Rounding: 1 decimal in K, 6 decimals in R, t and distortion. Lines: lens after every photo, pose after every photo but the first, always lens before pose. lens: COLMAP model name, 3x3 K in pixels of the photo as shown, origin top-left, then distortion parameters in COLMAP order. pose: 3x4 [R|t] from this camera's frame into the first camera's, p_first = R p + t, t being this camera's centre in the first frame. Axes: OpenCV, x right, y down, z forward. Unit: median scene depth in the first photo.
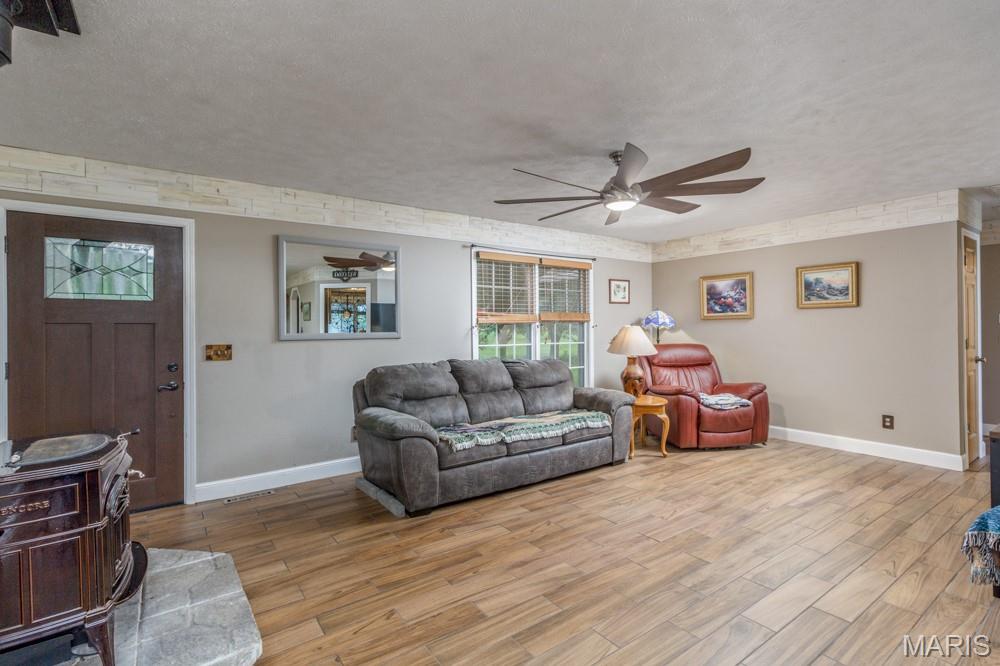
lens RADIAL K [[472.4, 0, 500.0], [0, 472.4, 333.0], [0, 0, 1]] dist [0.002858, -0.000242]
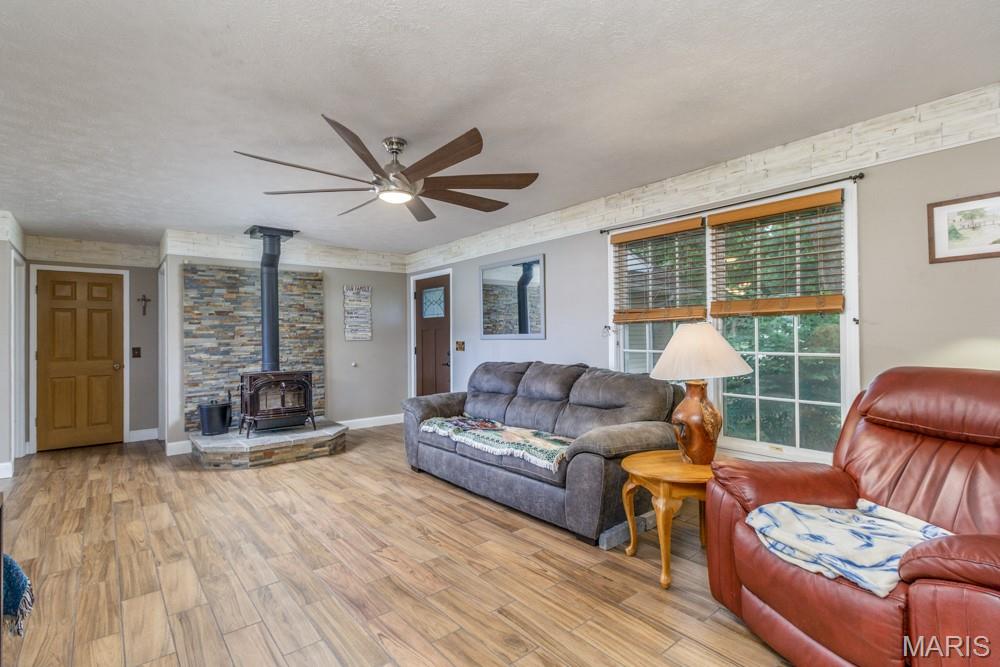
lens RADIAL K [[488.6, 0, 500.0], [0, 488.6, 333.5], [0, 0, 1]] dist [0.004279, 0.000308]
pose [[0.061082, 0.003621, -0.998126, 1.089205], [0.005141, 0.999979, 0.003942, -0.008338], [0.998120, -0.005373, 0.061062, 1.021195]]
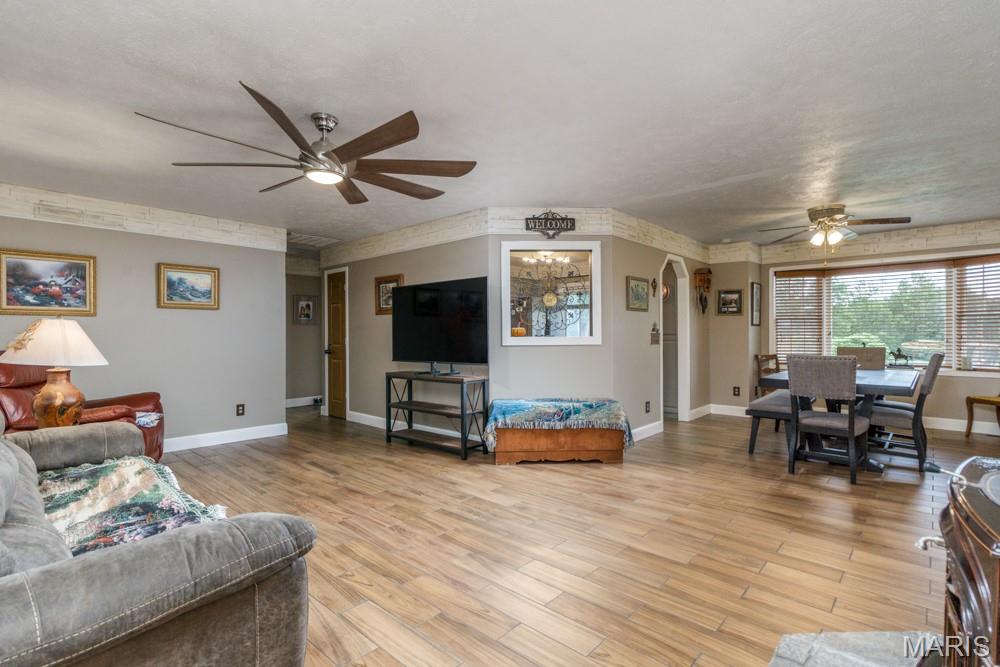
lens RADIAL K [[472.4, 0, 500.0], [0, 472.4, 333.5], [0, 0, 1]] dist [0.002858, -0.000242]
pose [[-0.204883, 0.010917, 0.978726, -0.586737], [0.012963, 0.999880, -0.008439, 0.022038], [-0.978701, 0.010958, -0.205000, 0.773797]]
